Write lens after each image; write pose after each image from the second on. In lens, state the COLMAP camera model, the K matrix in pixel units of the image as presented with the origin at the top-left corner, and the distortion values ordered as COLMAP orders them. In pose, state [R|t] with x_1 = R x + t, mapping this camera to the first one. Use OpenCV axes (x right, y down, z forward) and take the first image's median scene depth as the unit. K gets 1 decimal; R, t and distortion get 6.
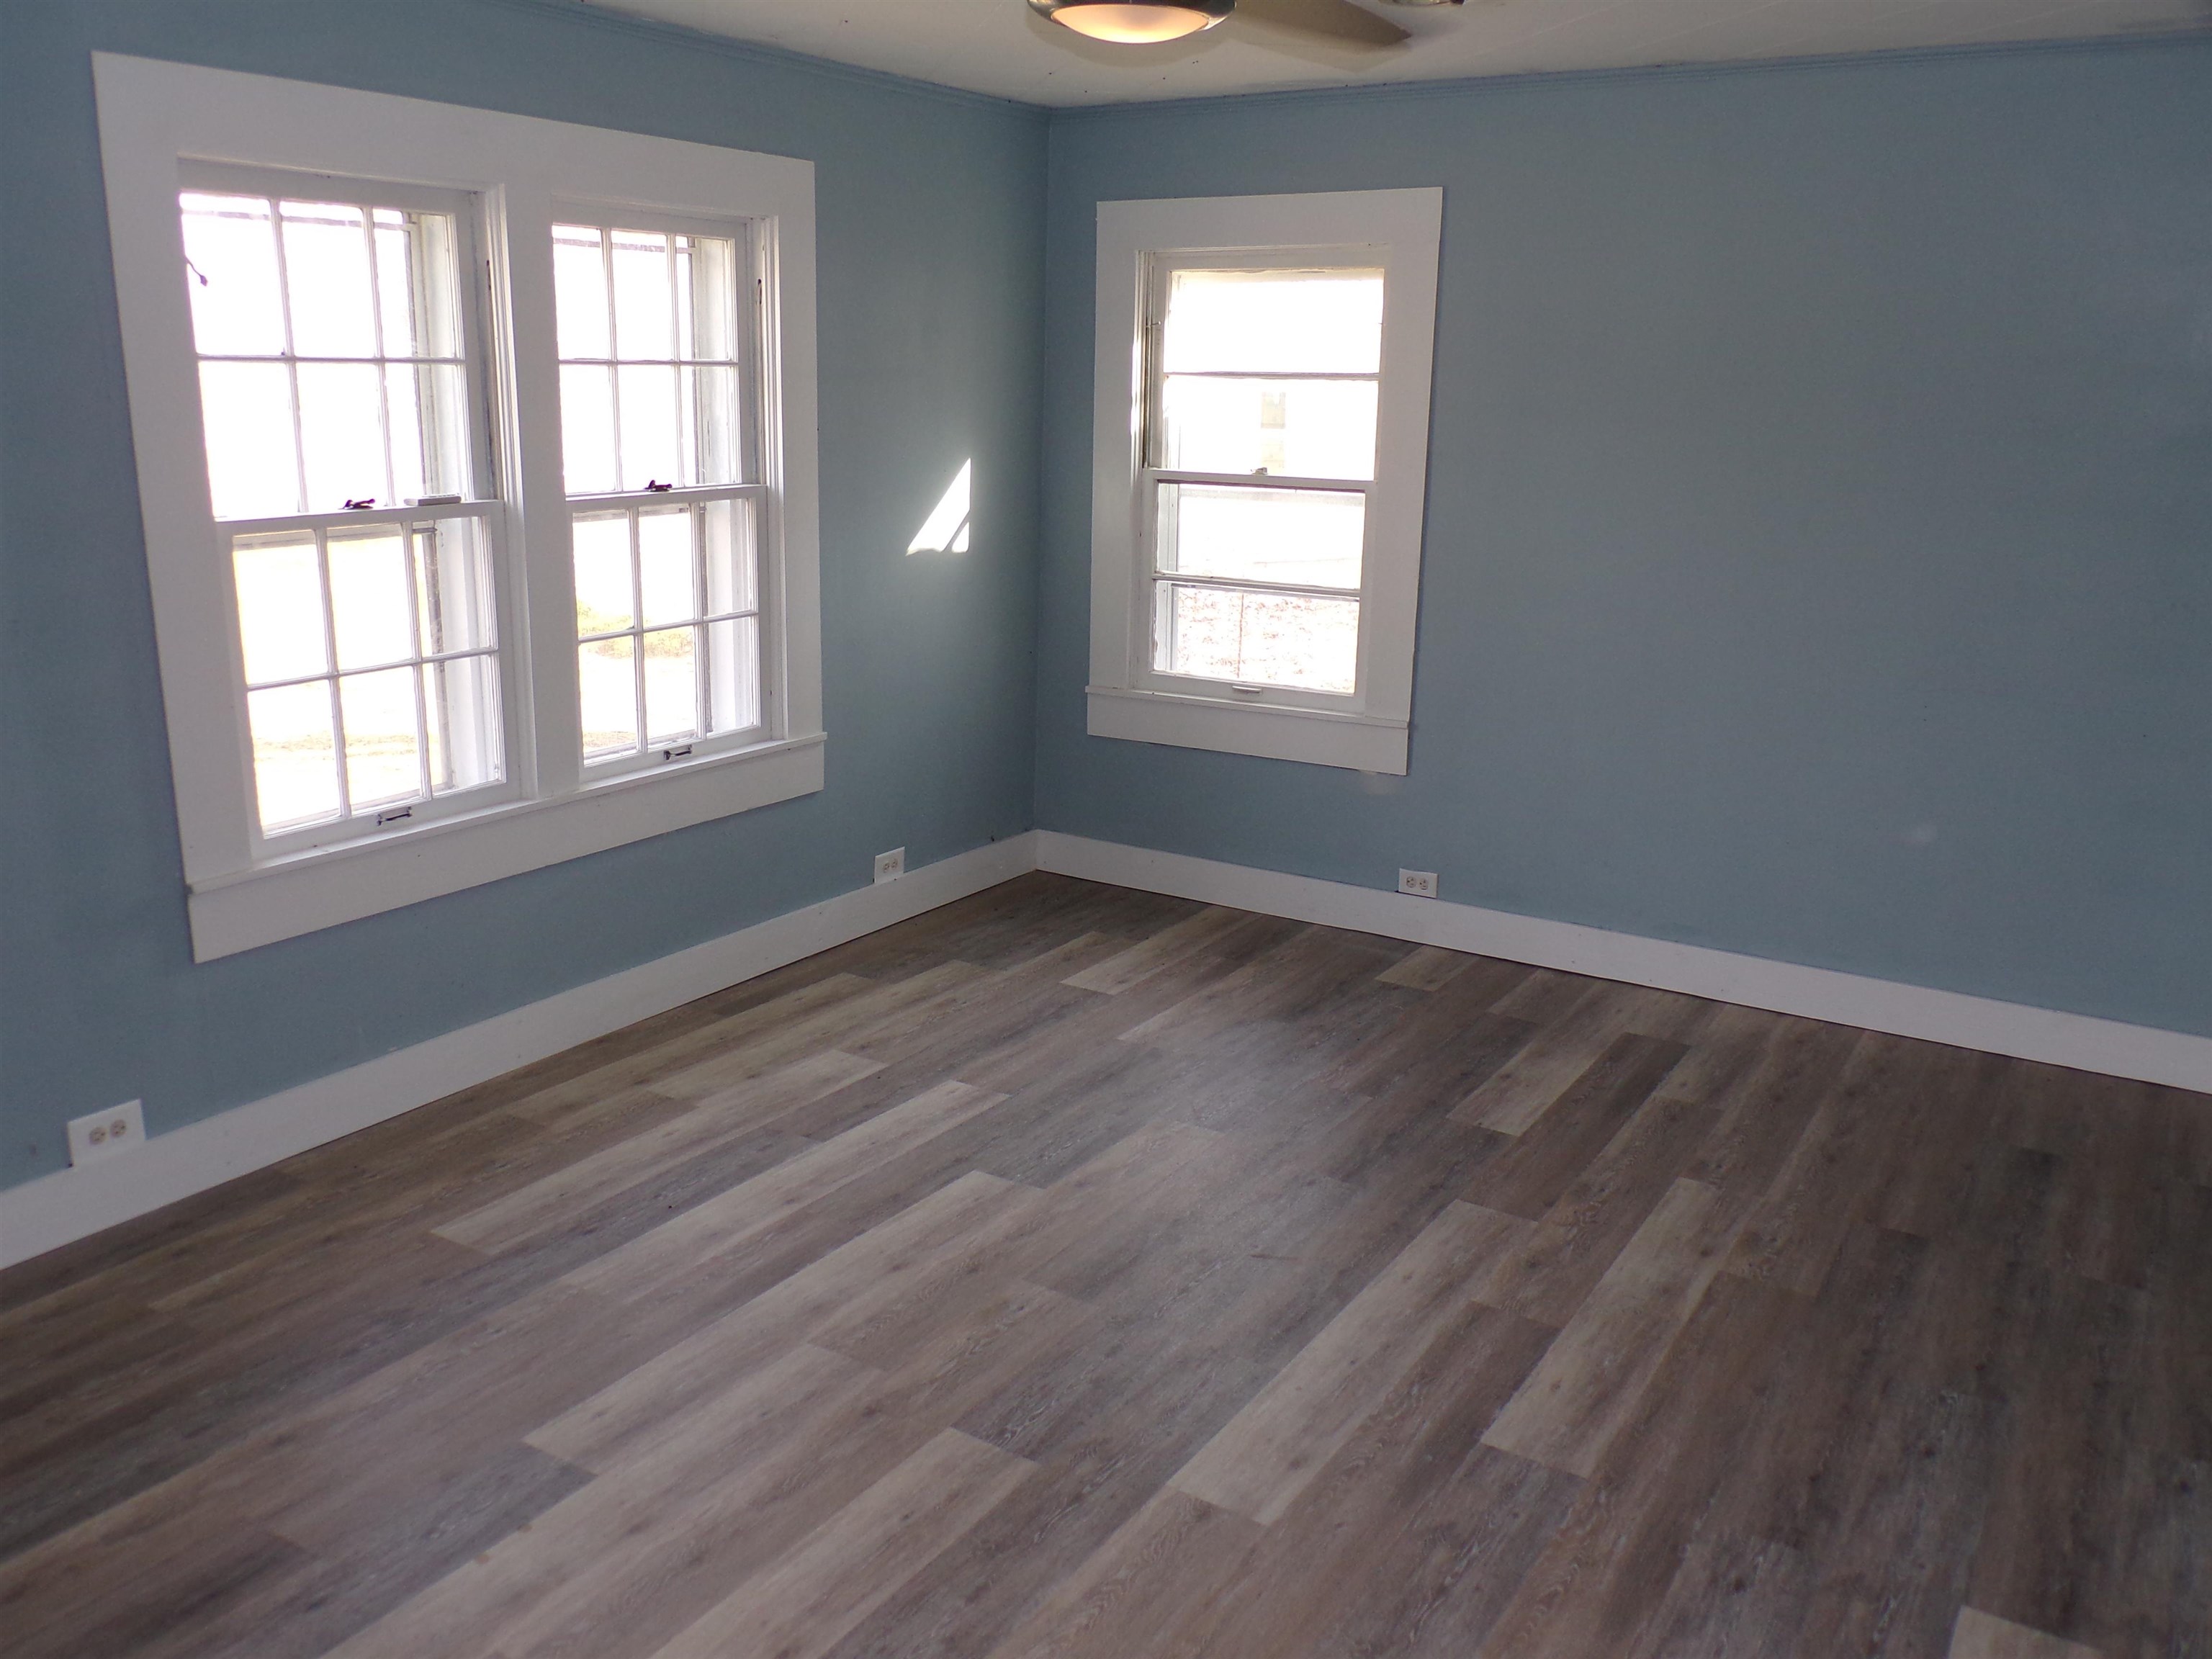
lens RADIAL K [[1815.8, 0, 1095.0], [0, 1815.8, 844.4], [0, 0, 1]] dist [0.000337, -0.013468]
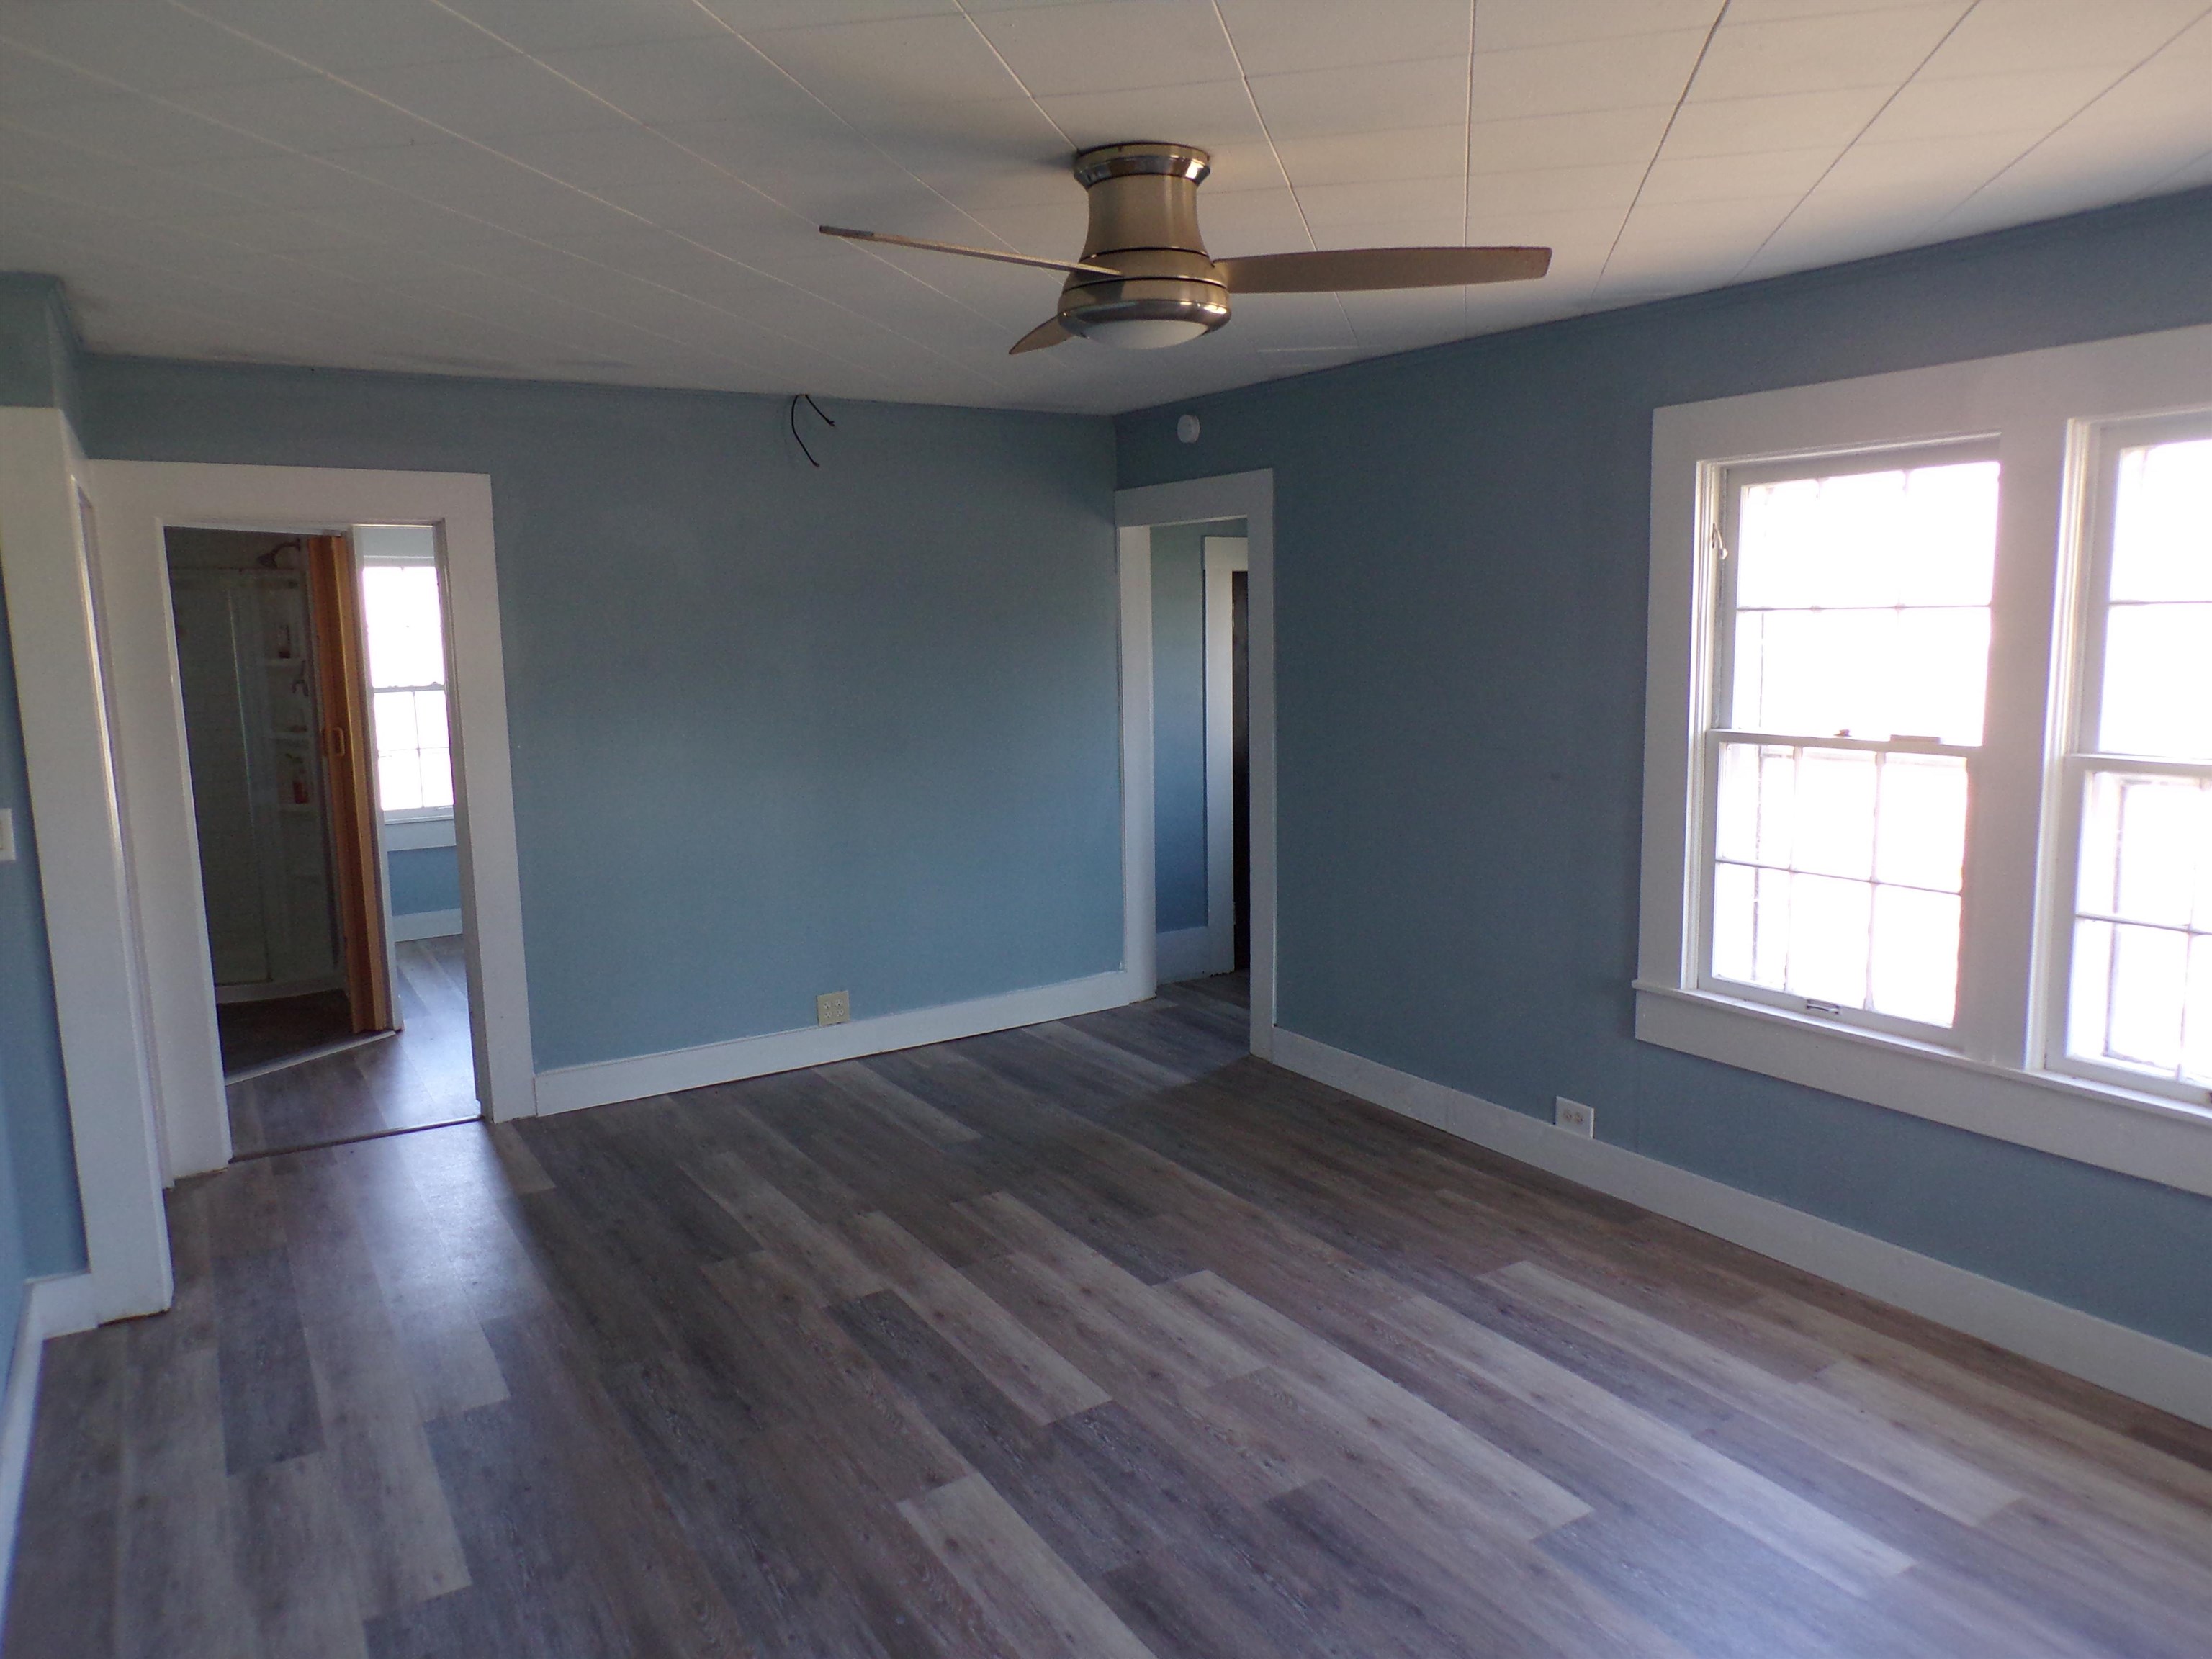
lens RADIAL K [[1497.5, 0, 1106.0], [0, 1497.5, 829.5], [0, 0, 1]] dist [0.002737, 0.003366]
pose [[-0.435316, 0.119313, -0.892337, 0.545779], [-0.218073, 0.947687, 0.233097, -0.211103], [0.873467, 0.296065, -0.386524, 0.830693]]
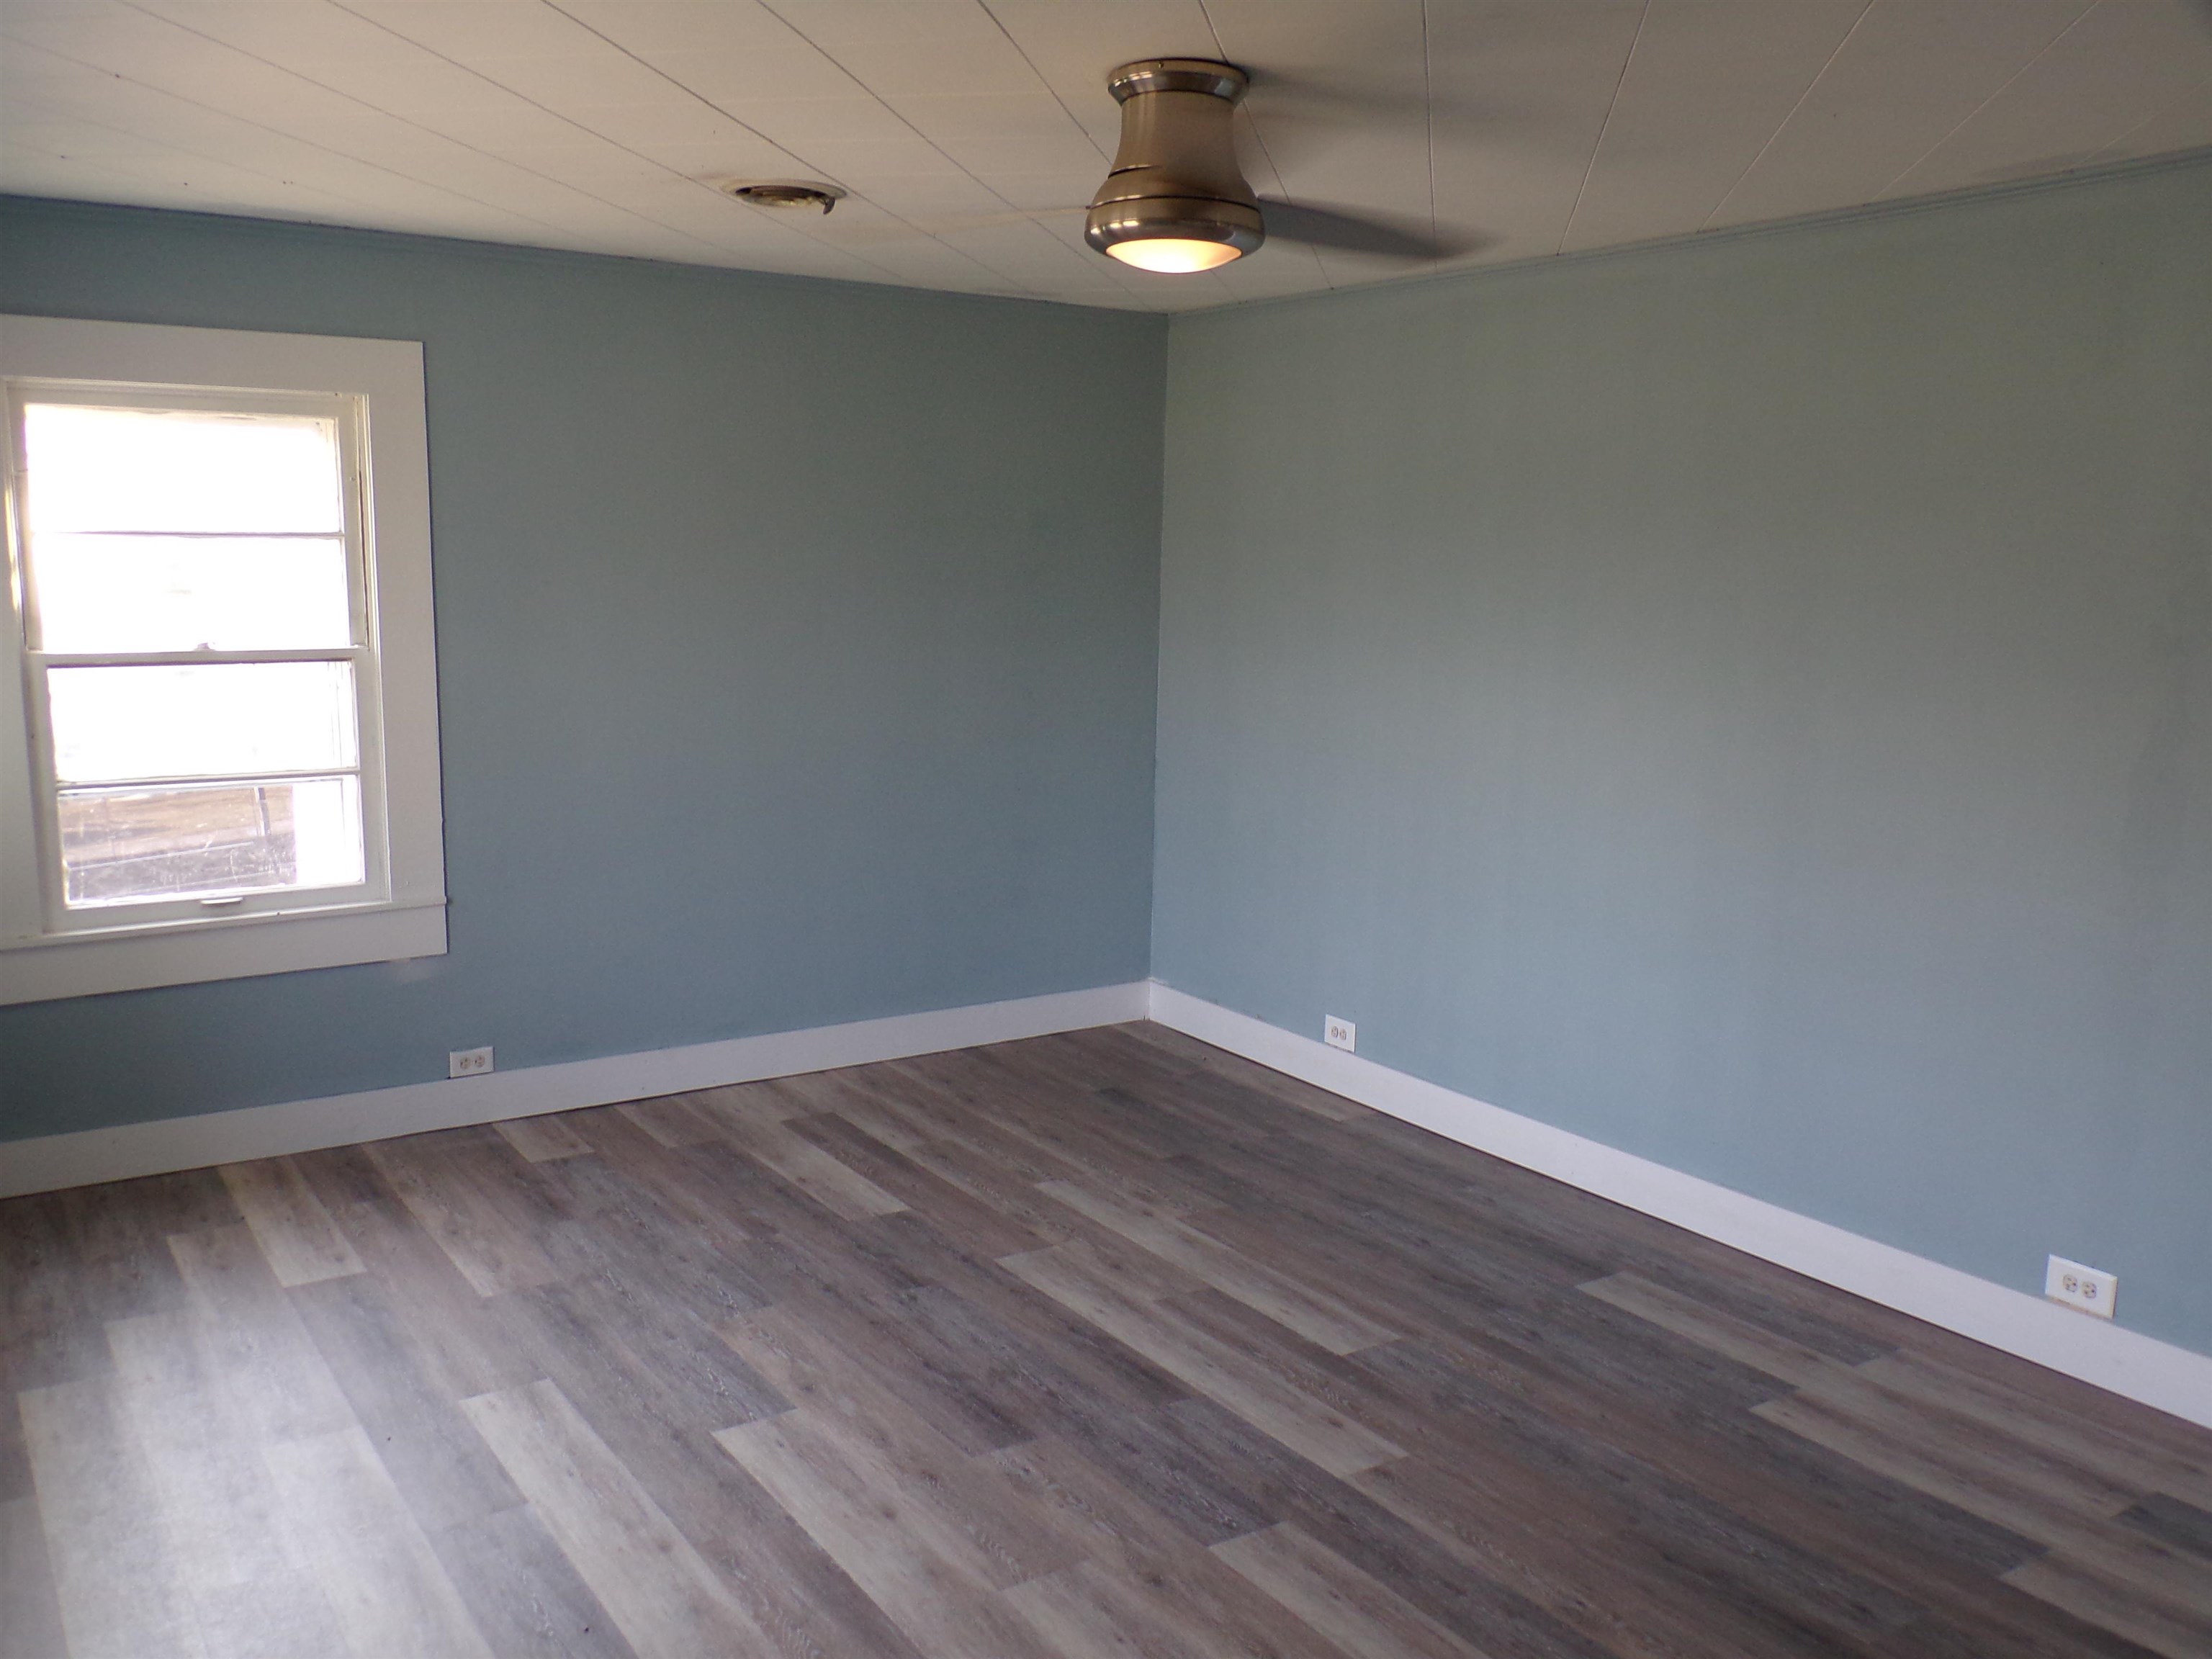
lens RADIAL K [[1815.8, 0, 1095.0], [0, 1815.8, 844.4], [0, 0, 1]] dist [0.000337, -0.013468]
pose [[0.405421, -0.161034, 0.899834, -0.629259], [0.220082, 0.972602, 0.074898, -0.106302], [-0.887241, 0.167672, 0.429754, 0.345638]]
